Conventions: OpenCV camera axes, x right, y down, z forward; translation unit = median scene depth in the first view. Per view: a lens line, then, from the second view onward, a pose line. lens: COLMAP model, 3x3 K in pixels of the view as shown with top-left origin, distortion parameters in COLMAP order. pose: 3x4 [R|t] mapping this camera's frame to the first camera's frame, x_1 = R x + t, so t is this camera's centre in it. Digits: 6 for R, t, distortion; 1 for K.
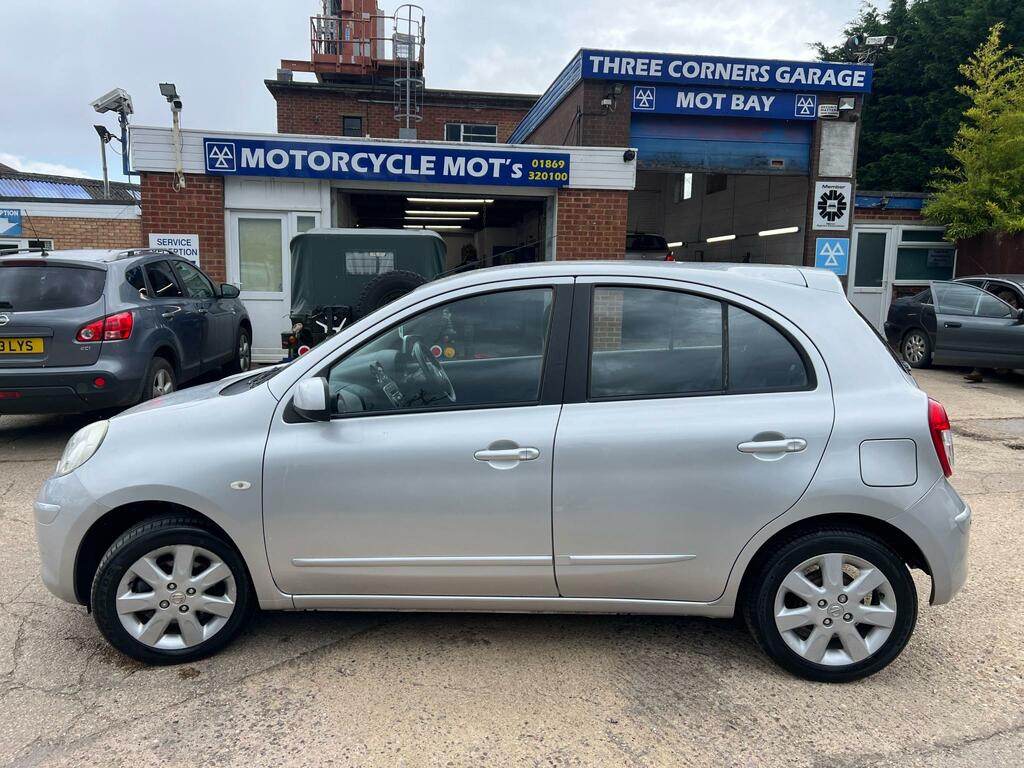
lens RADIAL K [[773.7, 0, 506.5], [0, 773.7, 384.5], [0, 0, 1]] dist [0.091736, -0.109707]
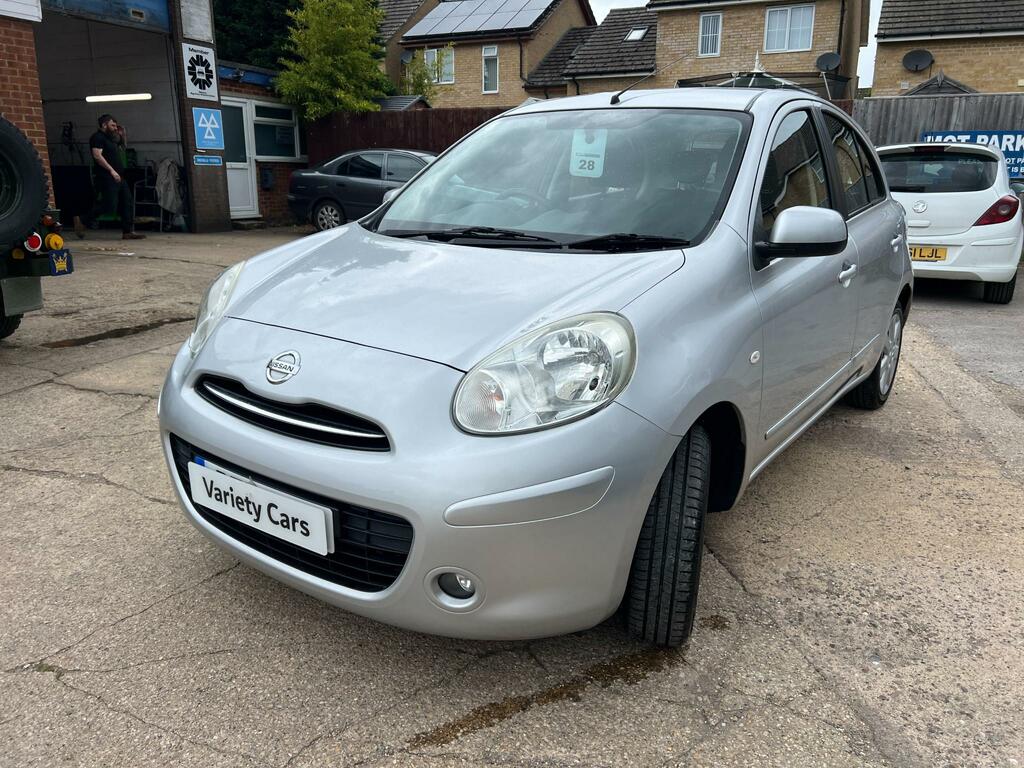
lens RADIAL K [[774.9, 0, 512.0], [0, 774.9, 384.0], [0, 0, 1]] dist [0.051870, -0.053629]
pose [[0.524221, -0.231509, 0.819510, -0.246610], [0.119945, 0.972817, 0.198092, -0.005551], [-0.843093, -0.005548, 0.537739, 0.177910]]
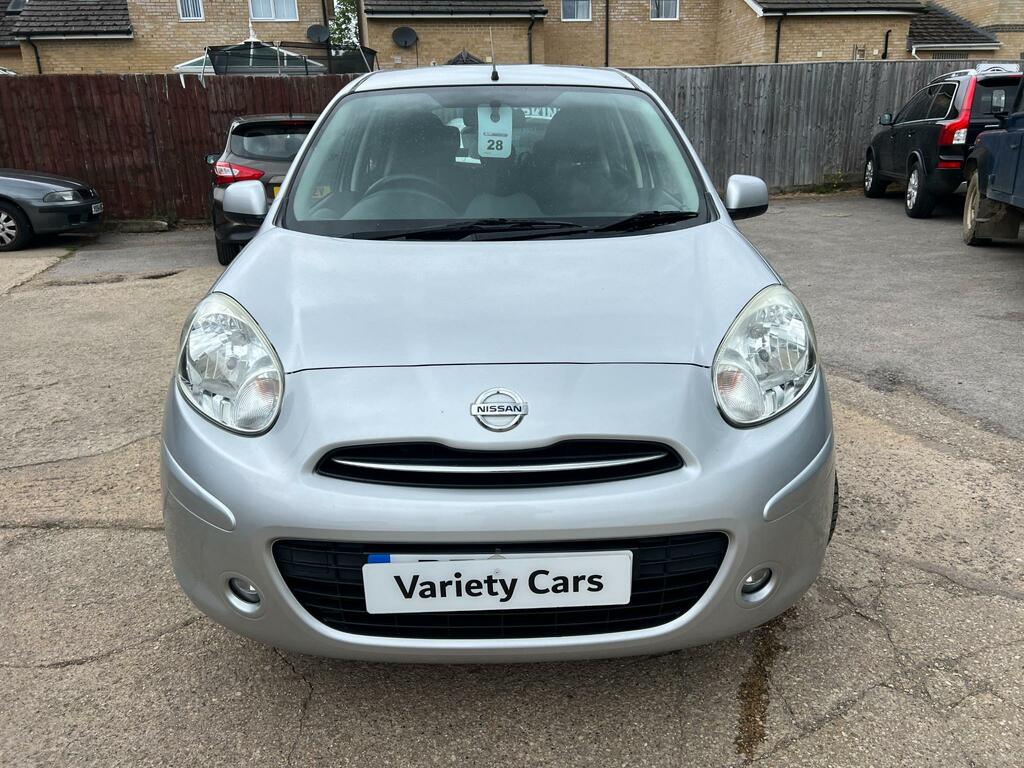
lens RADIAL K [[774.9, 0, 512.0], [0, 774.9, 384.0], [0, 0, 1]] dist [0.051870, -0.053629]
pose [[-0.095332, -0.310076, 0.945920, -0.260753], [0.168773, 0.931456, 0.322344, -0.026947], [-0.981034, 0.190375, -0.036465, 0.296481]]
